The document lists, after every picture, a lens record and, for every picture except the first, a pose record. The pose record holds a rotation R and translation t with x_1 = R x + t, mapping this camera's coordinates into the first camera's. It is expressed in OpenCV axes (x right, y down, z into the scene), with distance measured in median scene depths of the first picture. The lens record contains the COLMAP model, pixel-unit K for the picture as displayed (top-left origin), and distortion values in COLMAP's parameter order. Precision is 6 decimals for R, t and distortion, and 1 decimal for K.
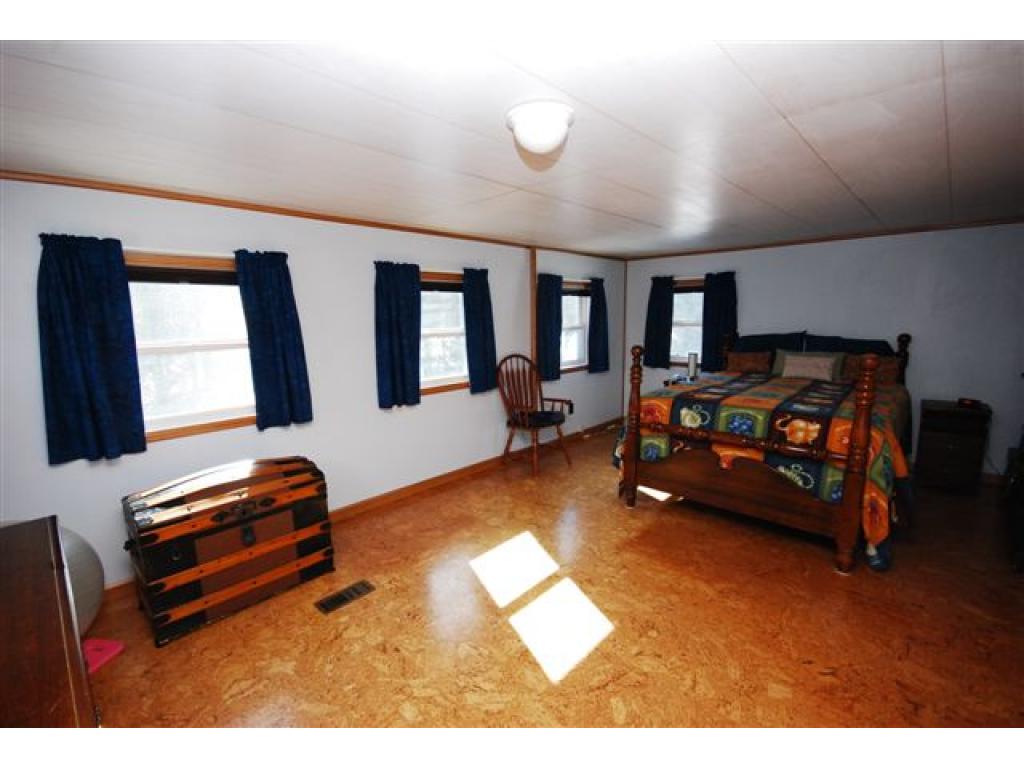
lens RADIAL K [[458.2, 0, 509.5], [0, 458.2, 380.1], [0, 0, 1]] dist [-0.003549, -0.001325]
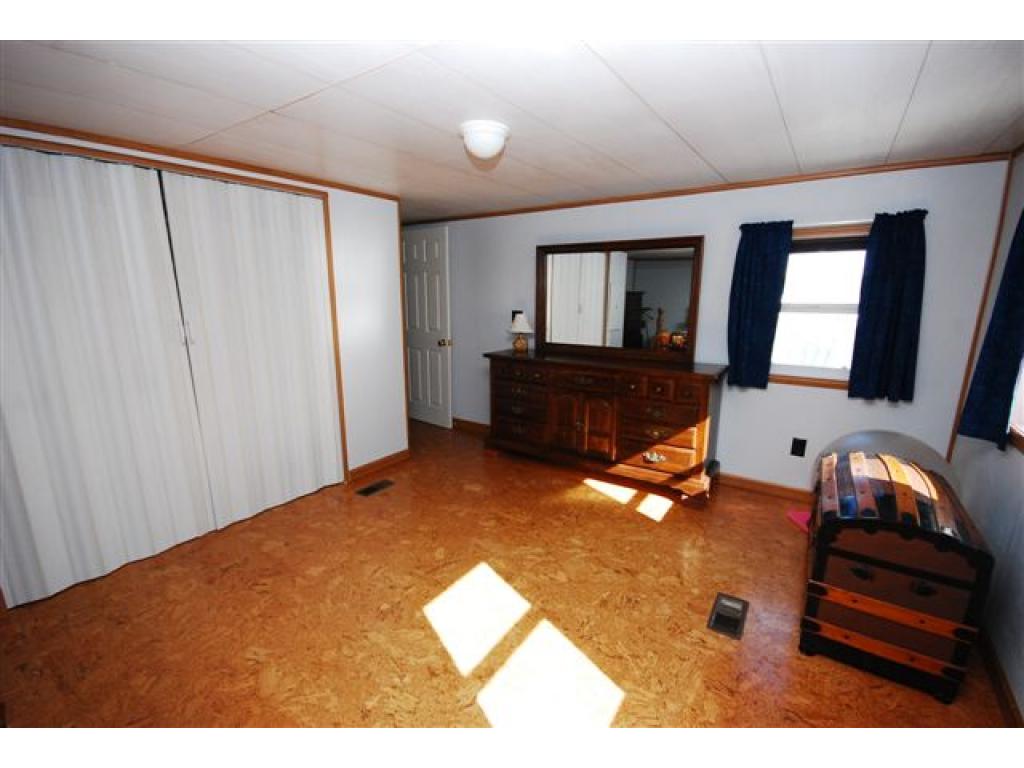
lens RADIAL K [[458.2, 0, 510.2], [0, 458.2, 386.3], [0, 0, 1]] dist [-0.003549, -0.001325]
pose [[-0.987035, 0.051608, -0.151985, 0.170321], [-0.004298, 0.938062, 0.346441, -0.247699], [0.160450, 0.342602, -0.925678, 1.807604]]
